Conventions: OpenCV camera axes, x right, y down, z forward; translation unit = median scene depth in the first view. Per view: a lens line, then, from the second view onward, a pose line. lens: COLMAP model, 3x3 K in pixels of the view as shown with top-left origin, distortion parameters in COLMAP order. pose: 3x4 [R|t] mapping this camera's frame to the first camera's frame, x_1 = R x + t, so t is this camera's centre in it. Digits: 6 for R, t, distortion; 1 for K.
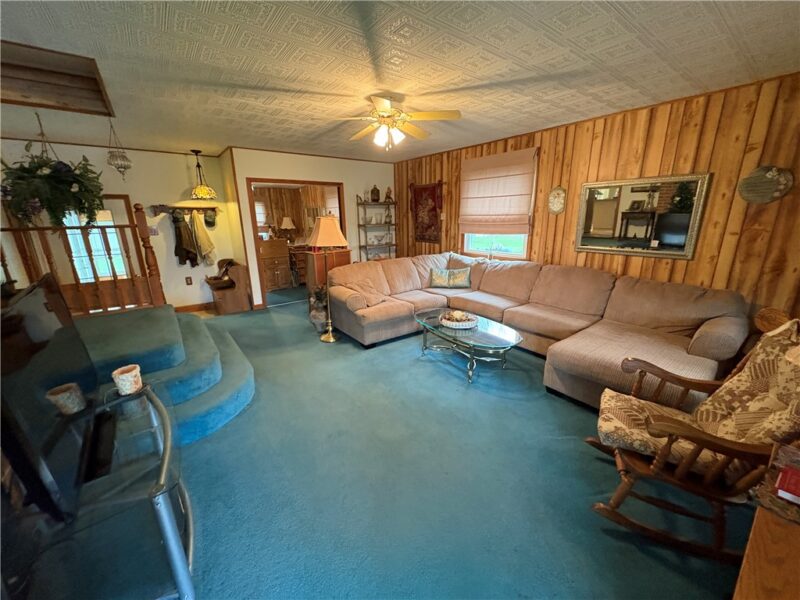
lens RADIAL K [[316.8, 0, 400.7], [0, 316.8, 297.7], [0, 0, 1]] dist [-0.000910, 0.000031]
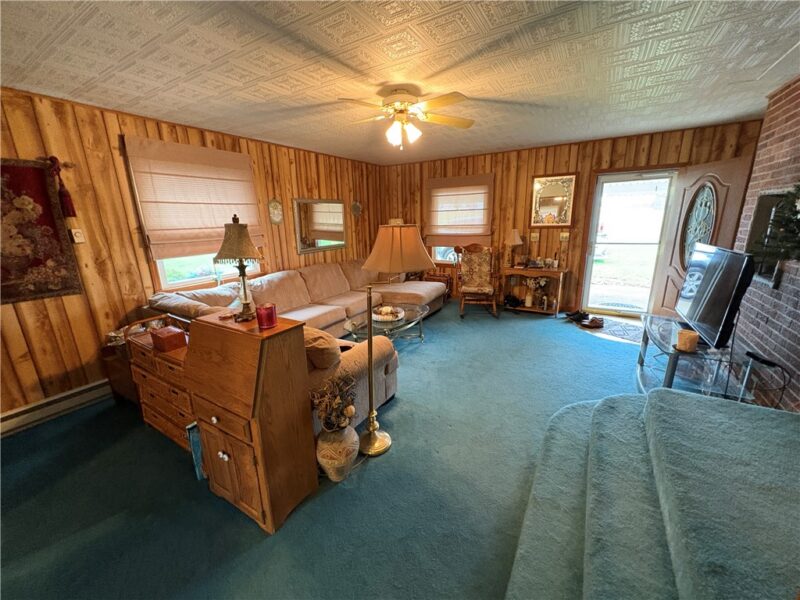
lens RADIAL K [[316.8, 0, 400.7], [0, 316.8, 297.7], [0, 0, 1]] dist [-0.000910, 0.000031]
pose [[-0.360168, -0.205706, 0.909925, -0.662422], [0.274105, 0.908997, 0.313993, -0.250701], [-0.891709, 0.362505, -0.271007, 0.971254]]
